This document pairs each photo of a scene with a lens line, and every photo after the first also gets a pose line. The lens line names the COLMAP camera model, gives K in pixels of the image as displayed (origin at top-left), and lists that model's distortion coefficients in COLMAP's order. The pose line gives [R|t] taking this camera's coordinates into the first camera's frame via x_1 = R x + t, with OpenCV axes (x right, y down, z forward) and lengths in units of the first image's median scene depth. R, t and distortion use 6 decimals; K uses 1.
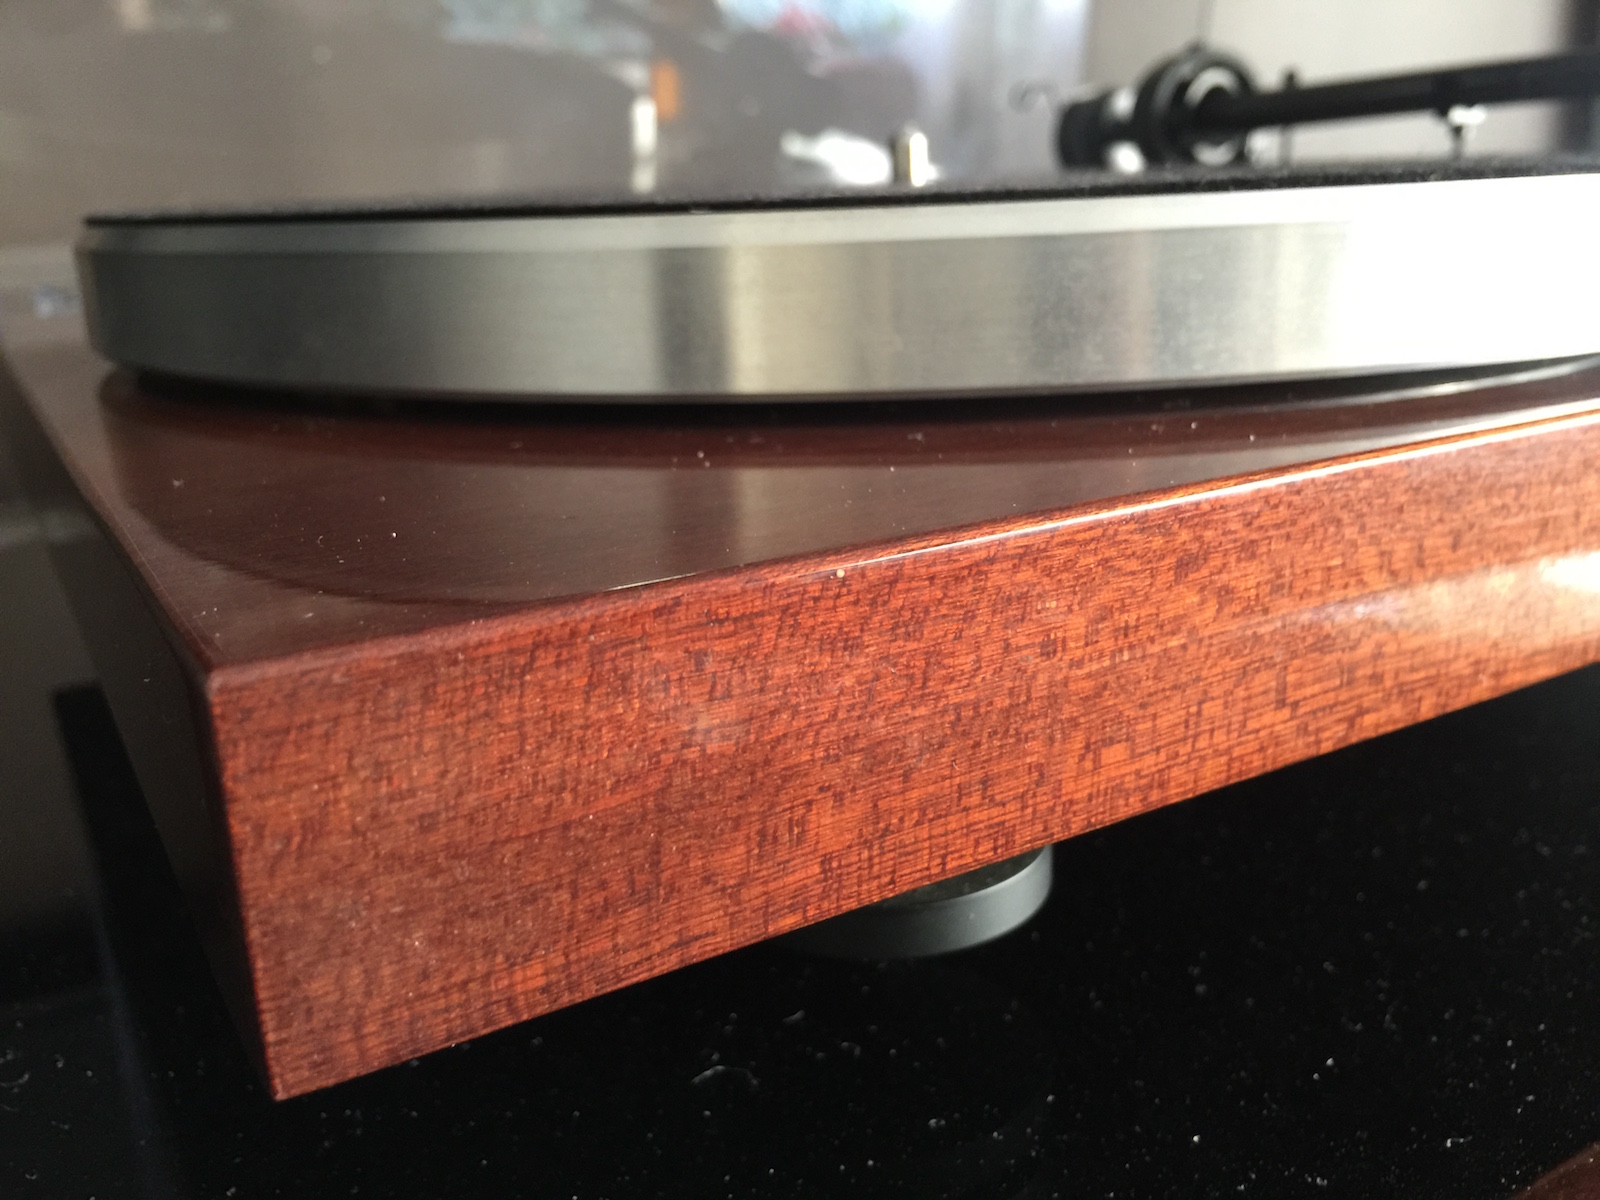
lens RADIAL K [[1361.0, 0, 797.9], [0, 1361.0, 586.0], [0, 0, 1]] dist [0.038589, -0.043666]
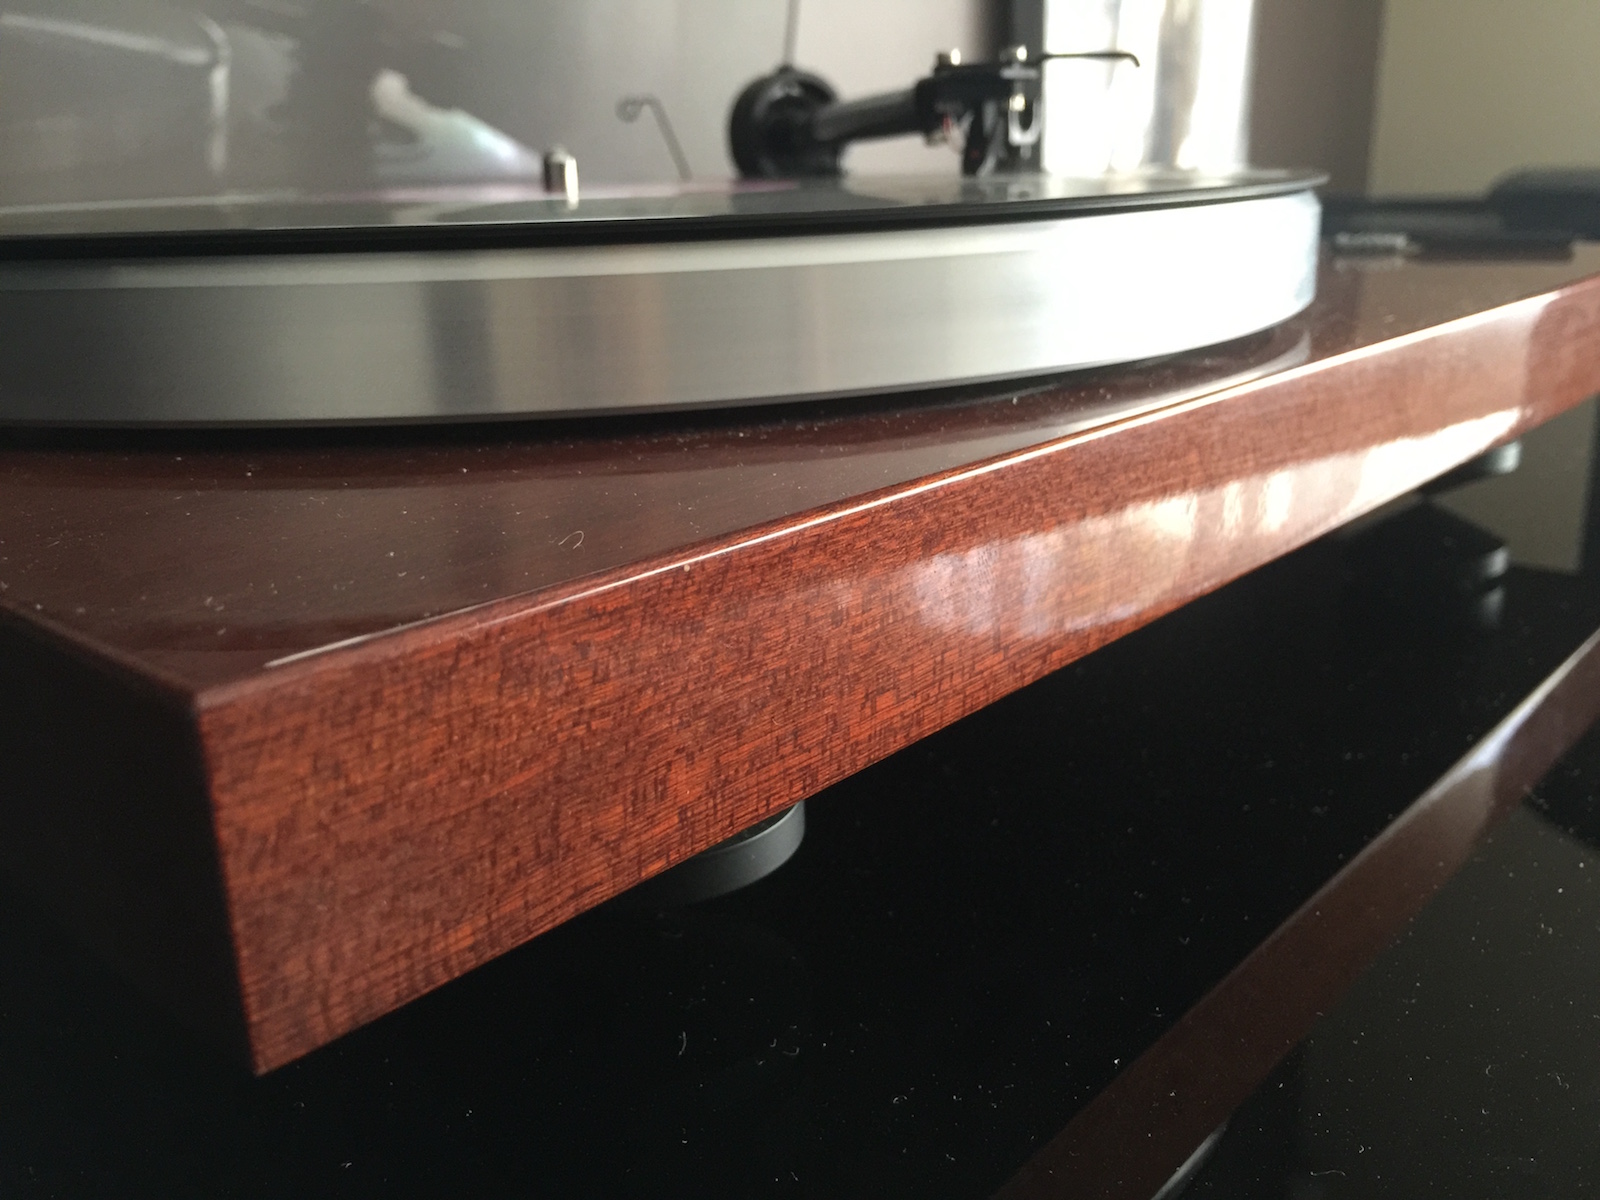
lens RADIAL K [[1361.0, 0, 802.2], [0, 1361.0, 610.7], [0, 0, 1]] dist [0.038589, -0.043666]
pose [[0.953822, -0.082507, 0.288818, -0.215666], [0.075470, 0.996518, 0.035436, -0.006486], [-0.290736, -0.012003, 0.956728, -0.165897]]
